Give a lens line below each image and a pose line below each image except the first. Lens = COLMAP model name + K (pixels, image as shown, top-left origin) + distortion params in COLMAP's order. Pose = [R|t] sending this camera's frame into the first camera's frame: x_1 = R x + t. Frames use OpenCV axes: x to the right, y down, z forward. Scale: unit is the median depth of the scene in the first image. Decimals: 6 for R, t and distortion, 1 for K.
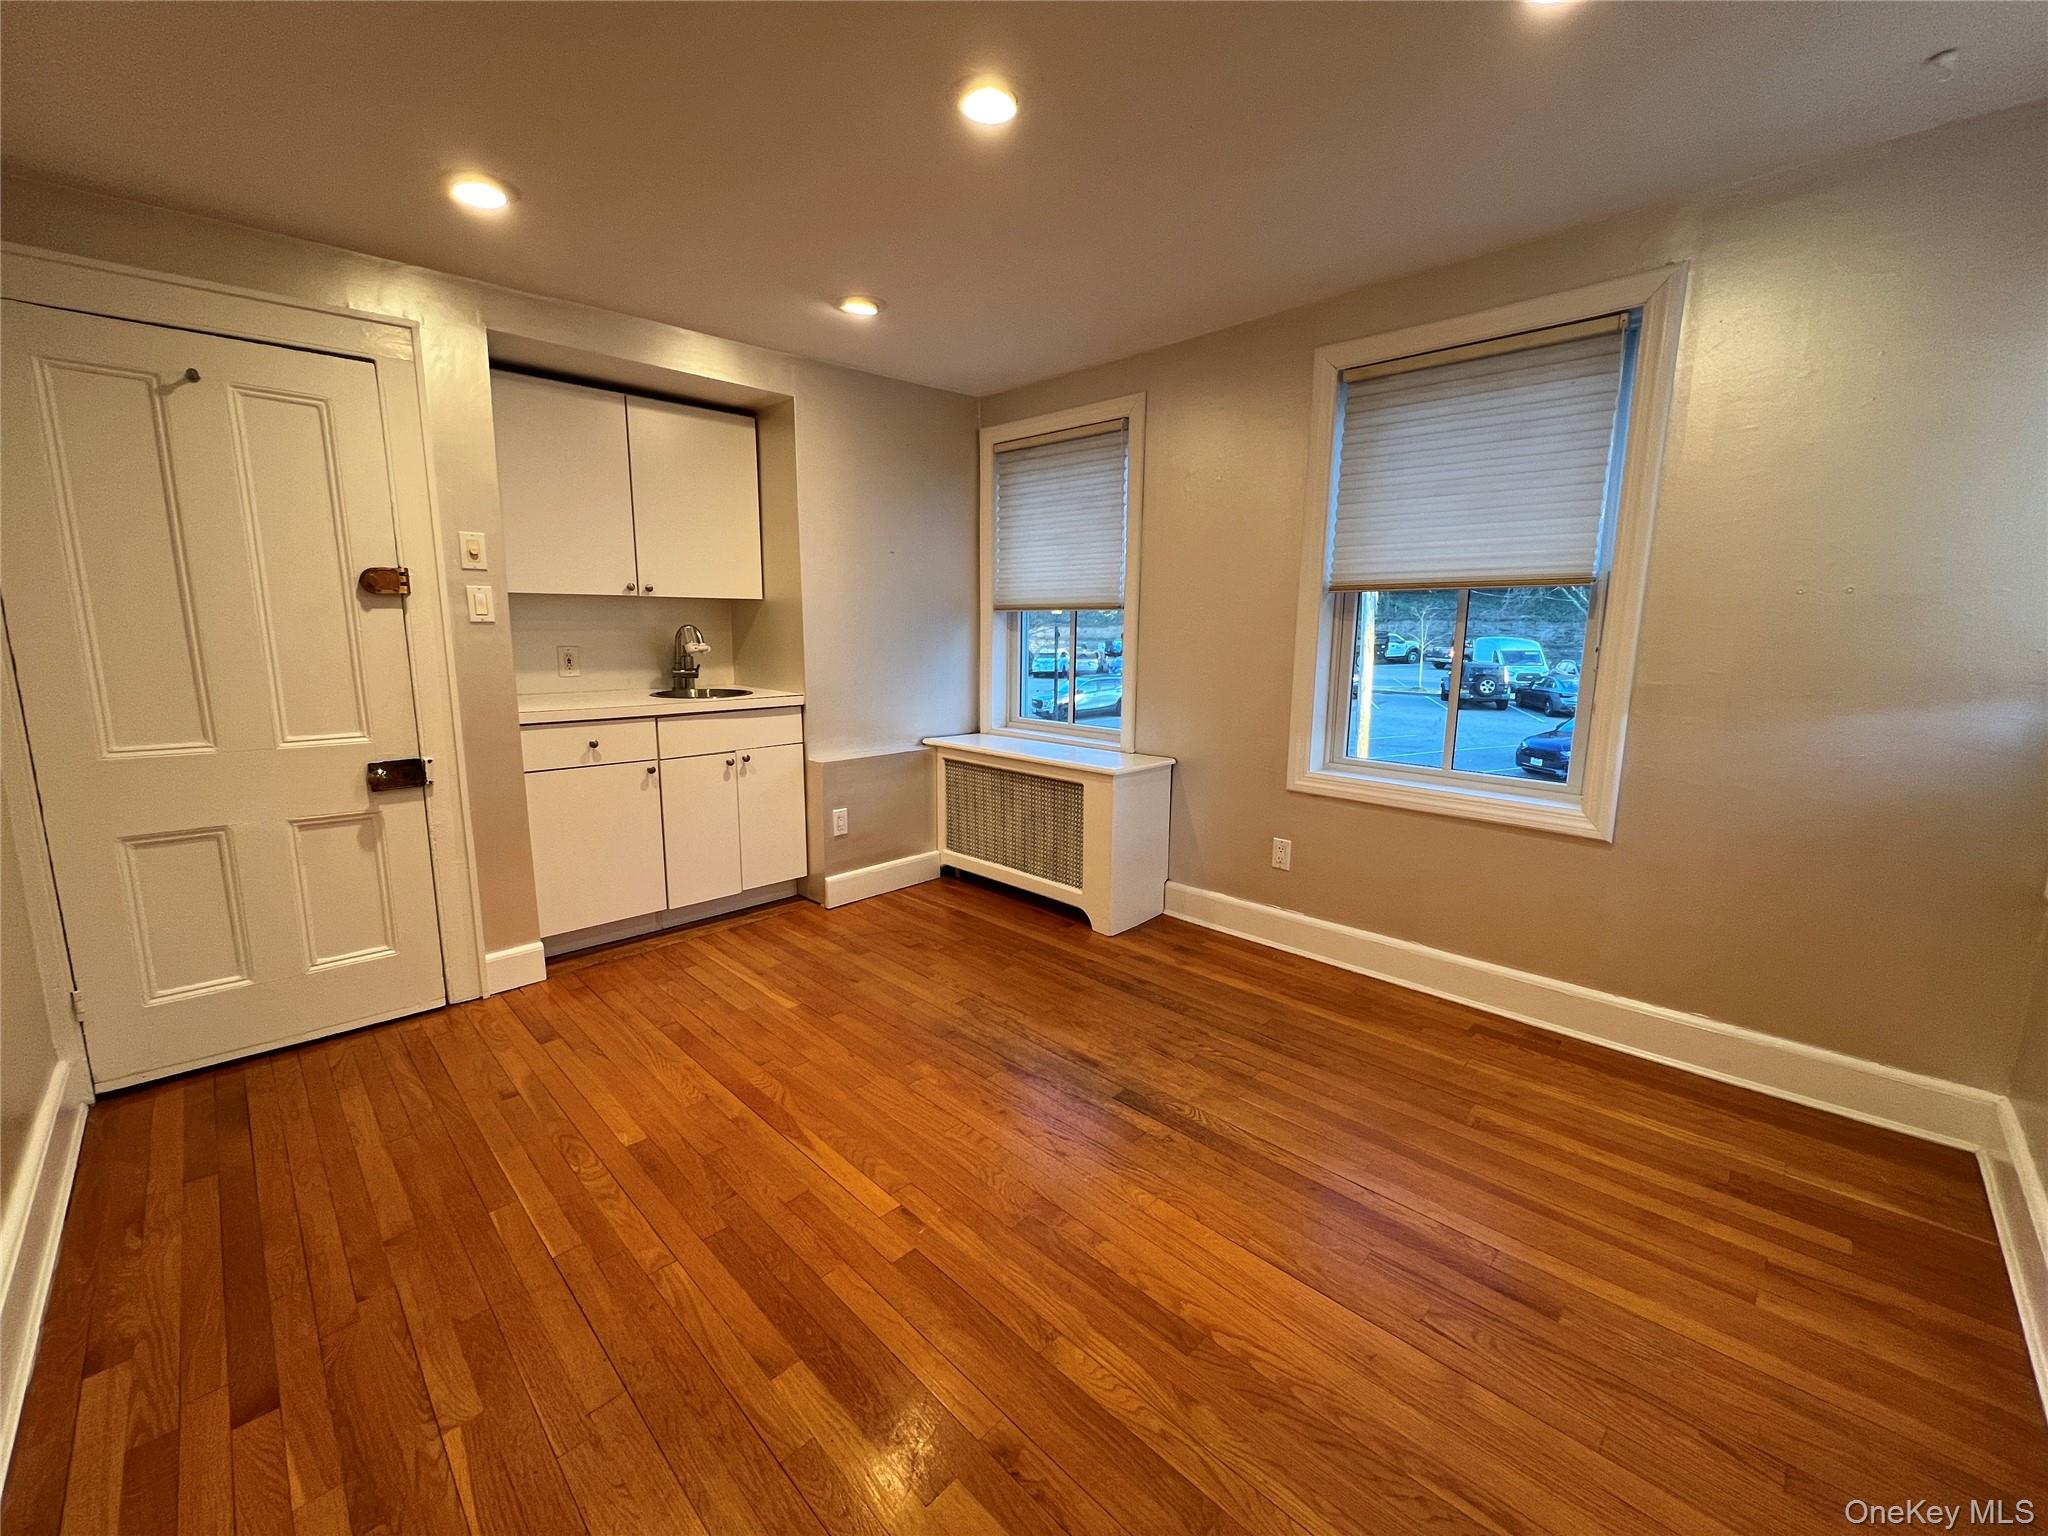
lens RADIAL K [[818.3, 0, 1019.8], [0, 818.3, 764.3], [0, 0, 1]] dist [-0.002441, -0.000158]
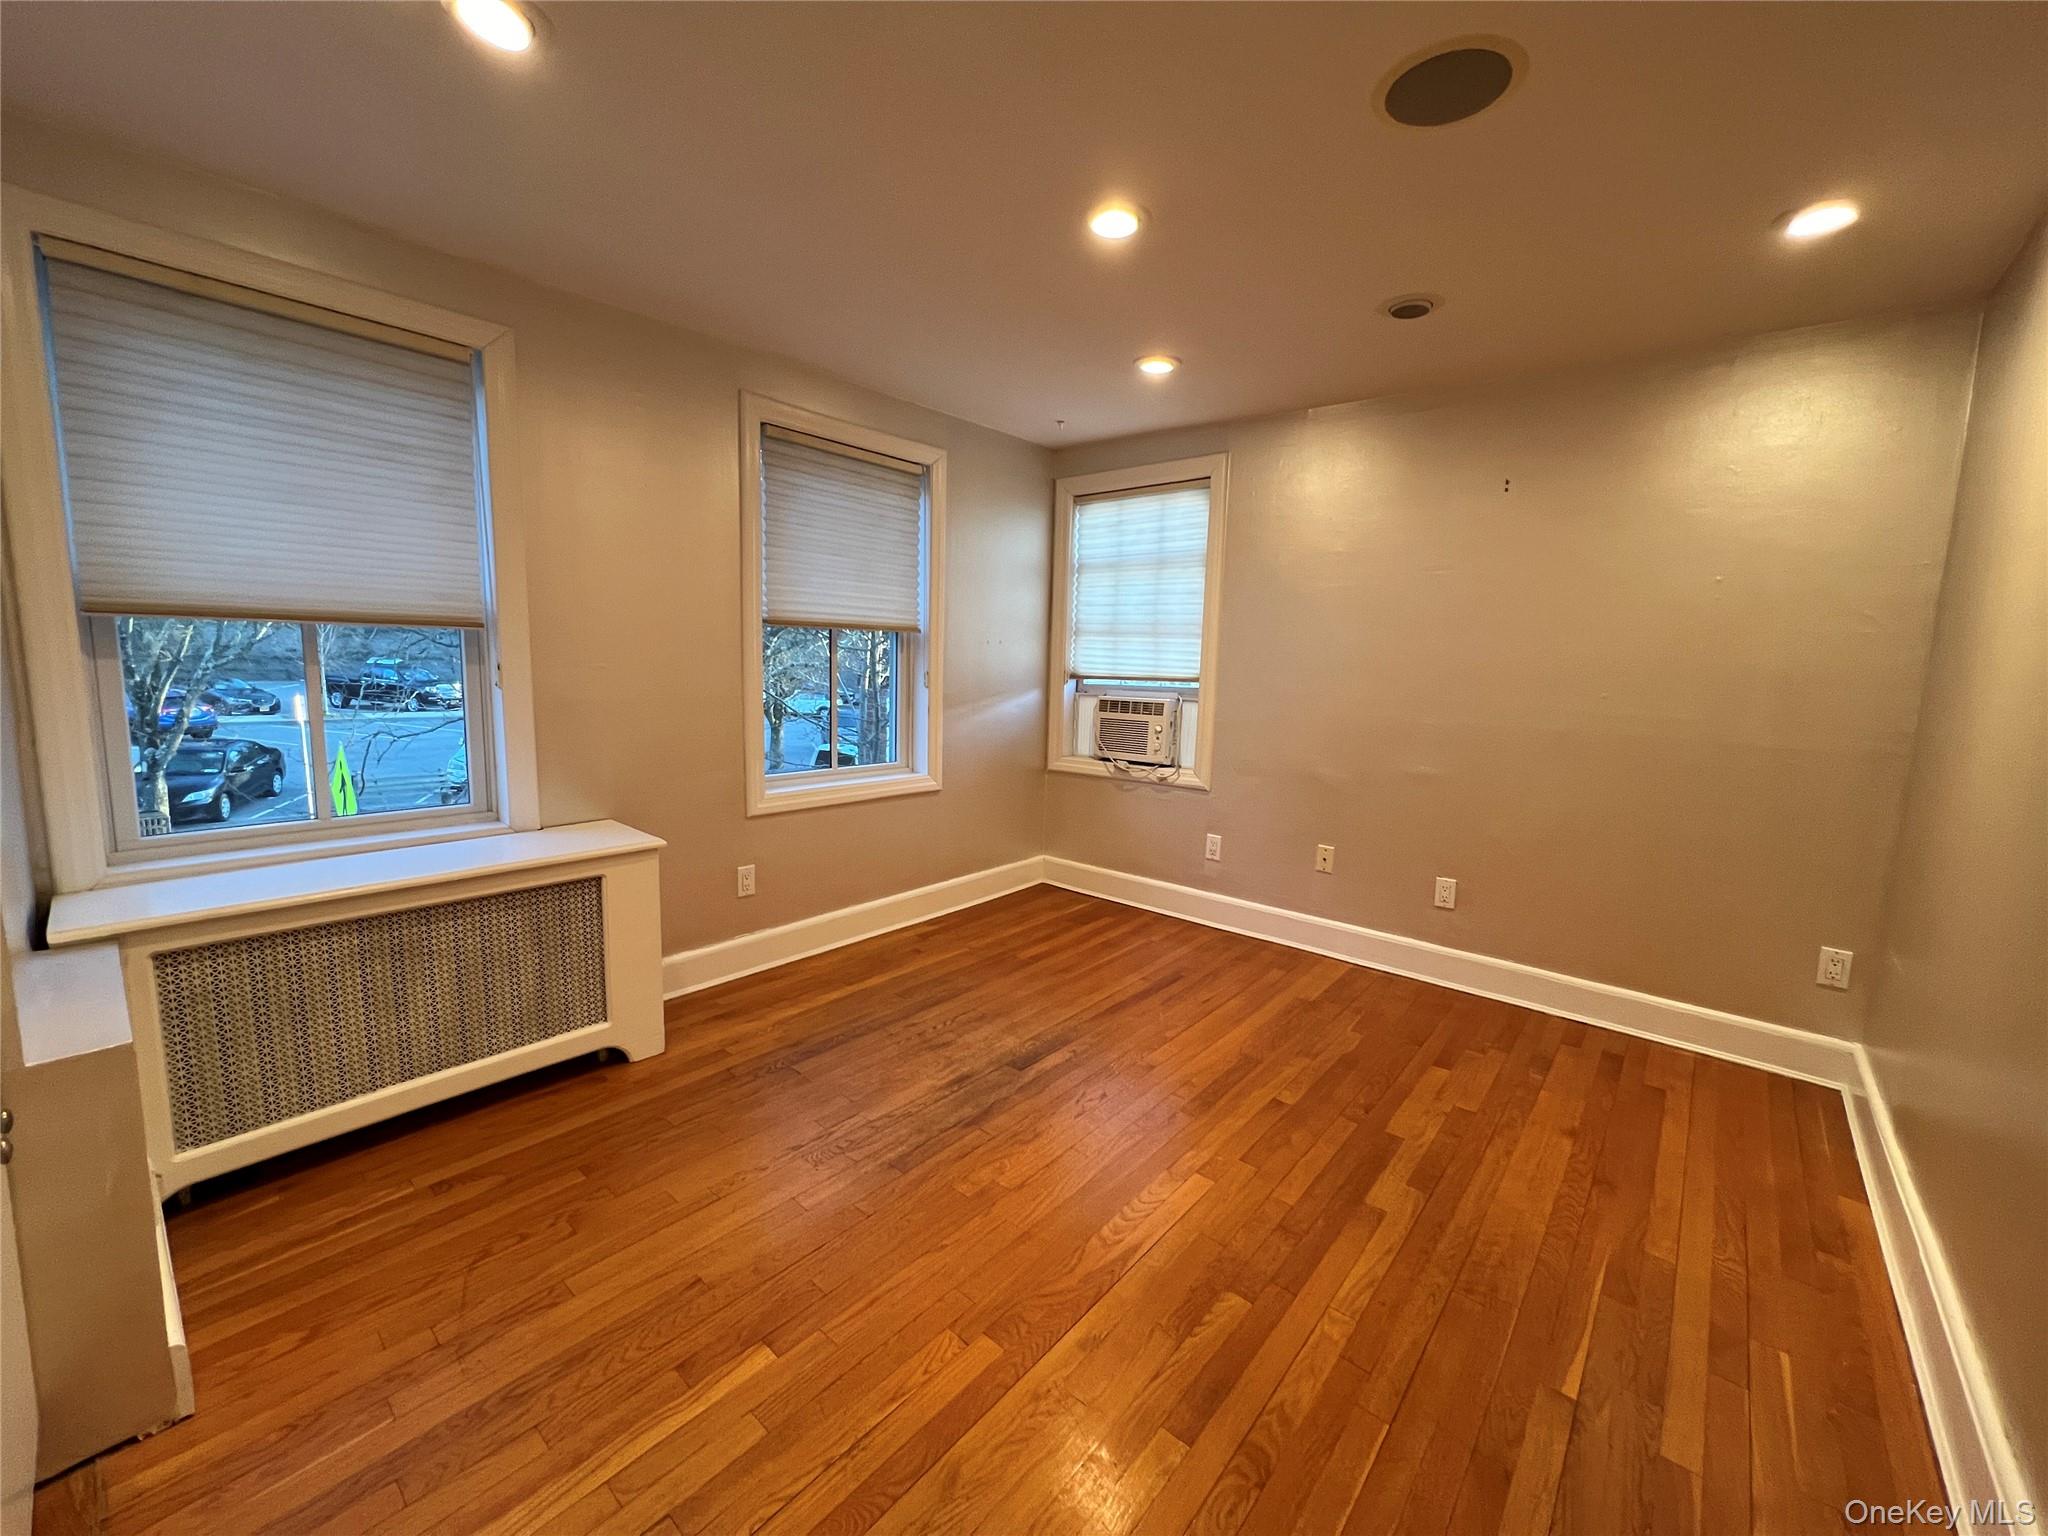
lens RADIAL K [[818.3, 0, 1018.7], [0, 818.3, 764.6], [0, 0, 1]] dist [-0.002441, -0.000158]
pose [[-0.070491, -0.139537, 0.987705, -0.754608], [0.141555, 0.978748, 0.148374, -0.147564], [-0.987417, 0.150274, -0.049241, 0.772376]]
